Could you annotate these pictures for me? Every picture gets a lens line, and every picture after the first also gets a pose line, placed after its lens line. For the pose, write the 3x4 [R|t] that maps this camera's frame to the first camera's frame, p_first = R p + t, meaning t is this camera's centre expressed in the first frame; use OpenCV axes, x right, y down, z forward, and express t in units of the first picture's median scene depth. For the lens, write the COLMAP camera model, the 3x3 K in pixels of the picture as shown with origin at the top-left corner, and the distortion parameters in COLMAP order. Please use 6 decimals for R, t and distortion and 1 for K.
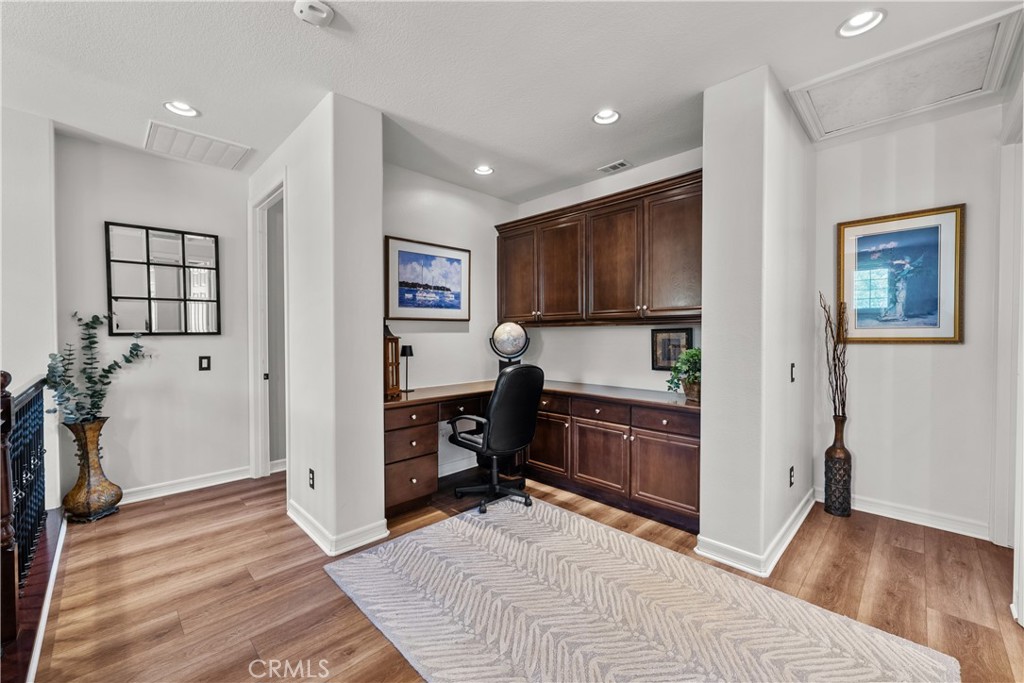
lens RADIAL K [[405.6, 0, 512.0], [0, 405.6, 341.5], [0, 0, 1]] dist [-0.000683, -0.000026]
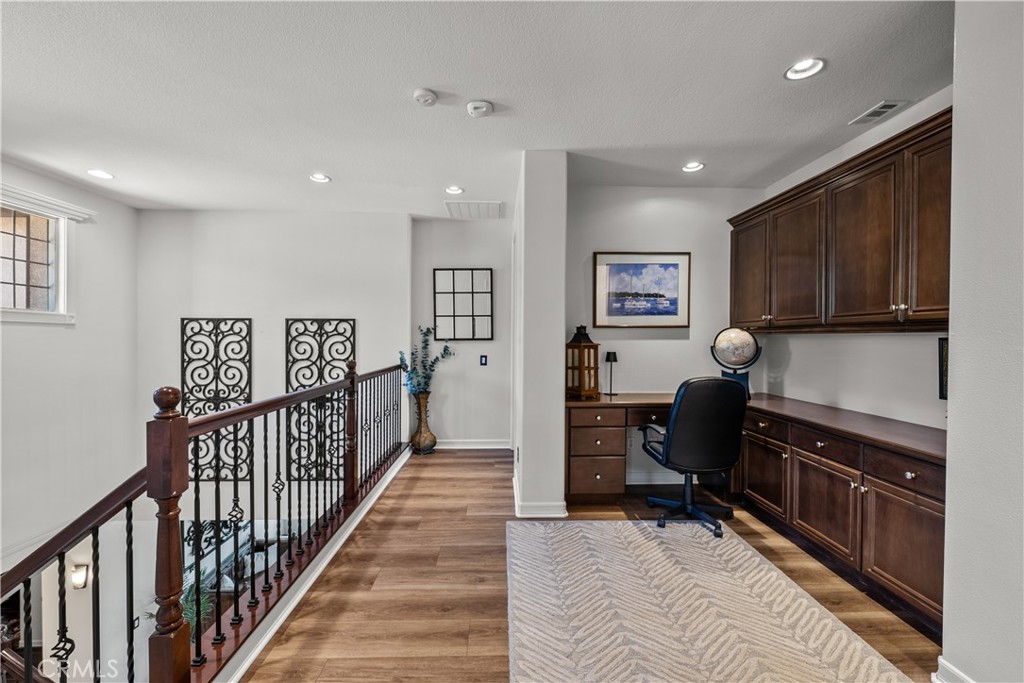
lens RADIAL K [[405.6, 0, 512.0], [0, 405.6, 341.5], [0, 0, 1]] dist [-0.000683, -0.000026]
pose [[0.736741, 0.011098, -0.676084, 0.303055], [-0.015788, 0.999875, -0.000792, -0.013818], [0.675991, 0.011257, 0.736824, 0.037349]]
